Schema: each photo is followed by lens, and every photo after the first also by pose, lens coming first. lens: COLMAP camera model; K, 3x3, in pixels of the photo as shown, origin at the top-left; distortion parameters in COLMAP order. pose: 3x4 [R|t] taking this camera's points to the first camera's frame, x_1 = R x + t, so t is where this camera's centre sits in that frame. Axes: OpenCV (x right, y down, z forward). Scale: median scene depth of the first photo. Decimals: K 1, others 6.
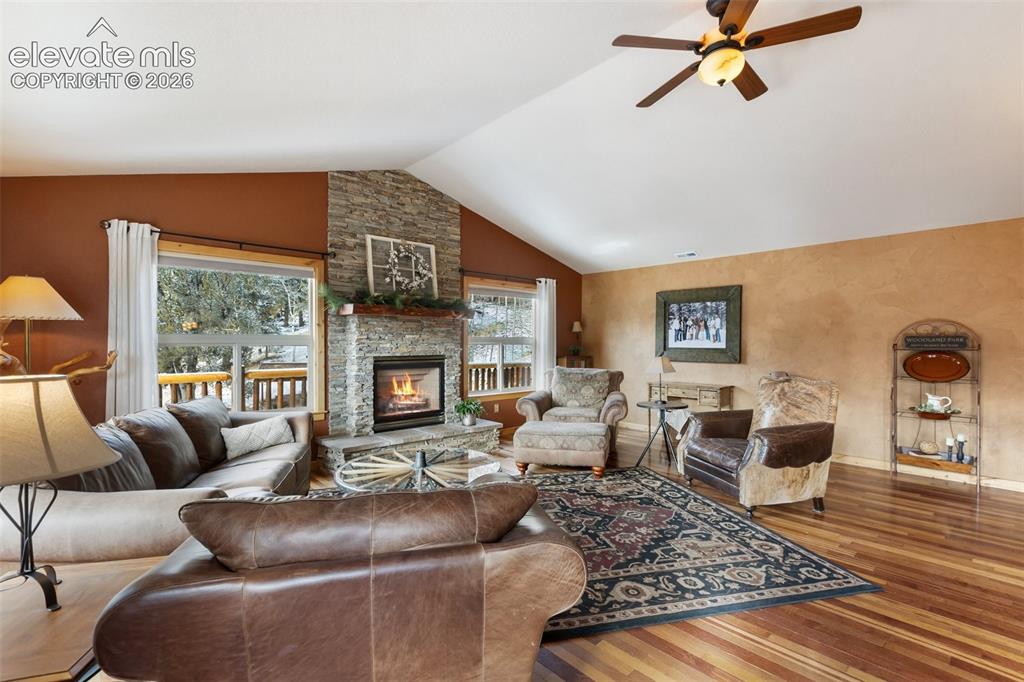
lens RADIAL K [[460.1, 0, 513.0], [0, 460.1, 344.3], [0, 0, 1]] dist [-0.000281, -0.000950]
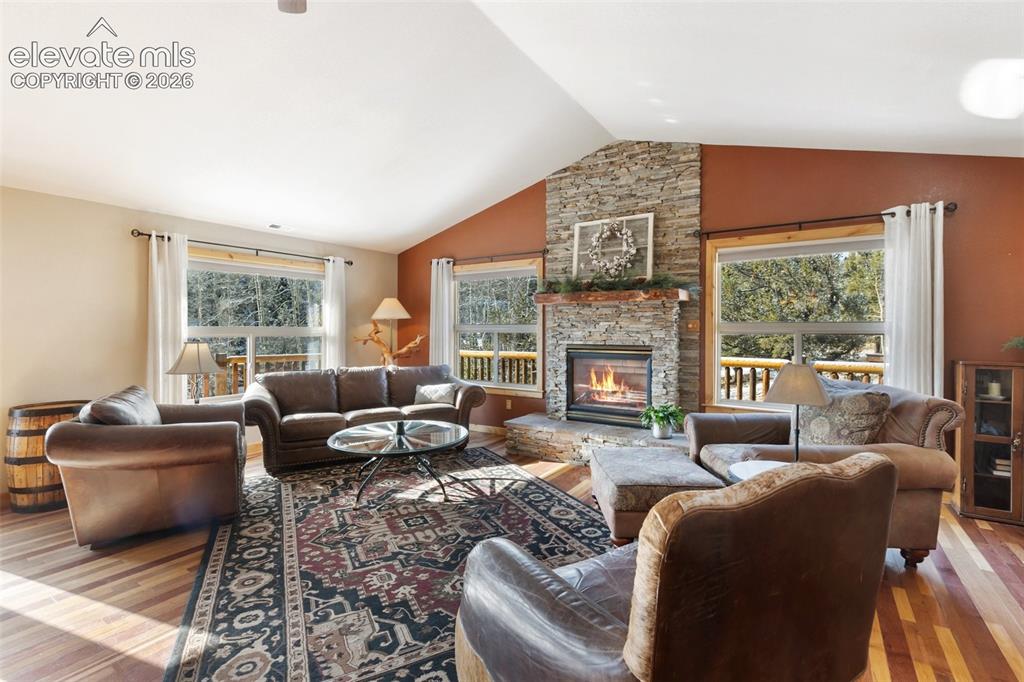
lens RADIAL K [[464.0, 0, 508.8], [0, 464.0, 330.7], [0, 0, 1]] dist [0.000430, -0.000055]
pose [[0.233969, 0.001389, -0.972243, 0.670343], [-0.004360, 0.999990, 0.000379, -0.002562], [0.972234, 0.004150, 0.233973, 0.643664]]
